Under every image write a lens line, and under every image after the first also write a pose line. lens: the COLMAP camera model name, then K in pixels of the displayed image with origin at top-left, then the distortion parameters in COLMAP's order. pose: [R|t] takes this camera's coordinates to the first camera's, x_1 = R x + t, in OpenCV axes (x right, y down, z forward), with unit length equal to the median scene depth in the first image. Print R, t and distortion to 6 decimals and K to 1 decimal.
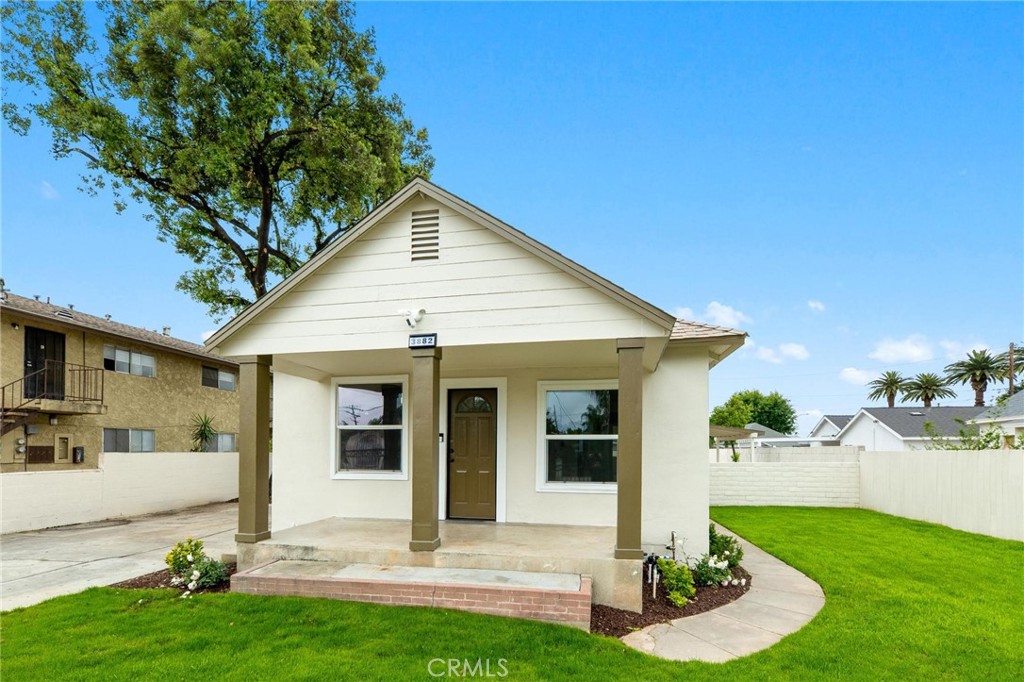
lens RADIAL K [[457.2, 0, 516.4], [0, 457.2, 438.3], [0, 0, 1]] dist [0.004623, 0.002421]
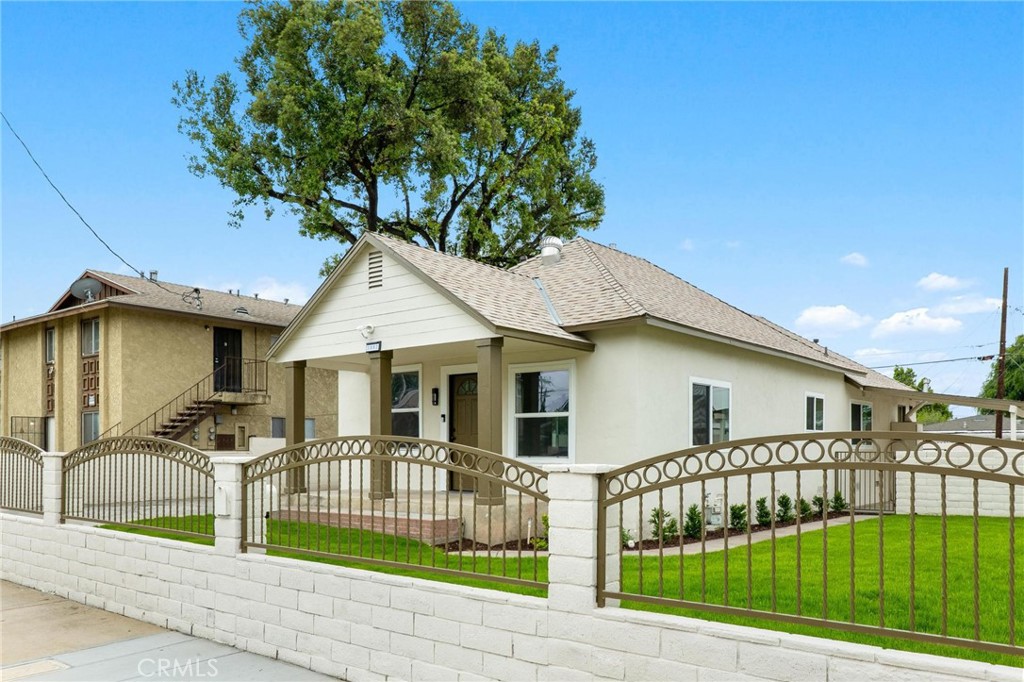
lens RADIAL K [[792.7, 0, 529.6], [0, 792.7, 435.5], [0, 0, 1]] dist [0.010530, -0.001972]
pose [[0.883393, -0.007672, -0.468571, 0.706606], [0.011889, 0.999911, 0.006043, 0.023573], [0.468483, -0.010909, 0.883405, -0.476010]]
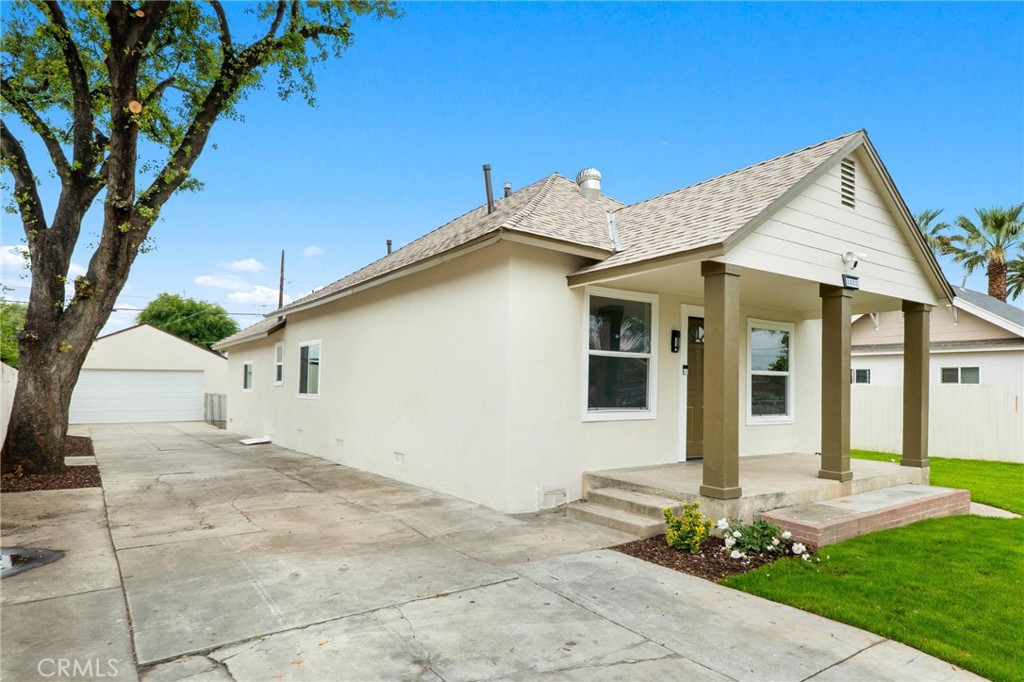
lens RADIAL K [[597.5, 0, 525.4], [0, 597.5, 371.1], [0, 0, 1]] dist [0.003881, 0.003041]
pose [[0.697017, 0.025050, 0.716617, -0.914671], [-0.031532, 0.999494, -0.004268, 0.010954], [-0.716361, -0.019621, 0.697454, 0.303029]]
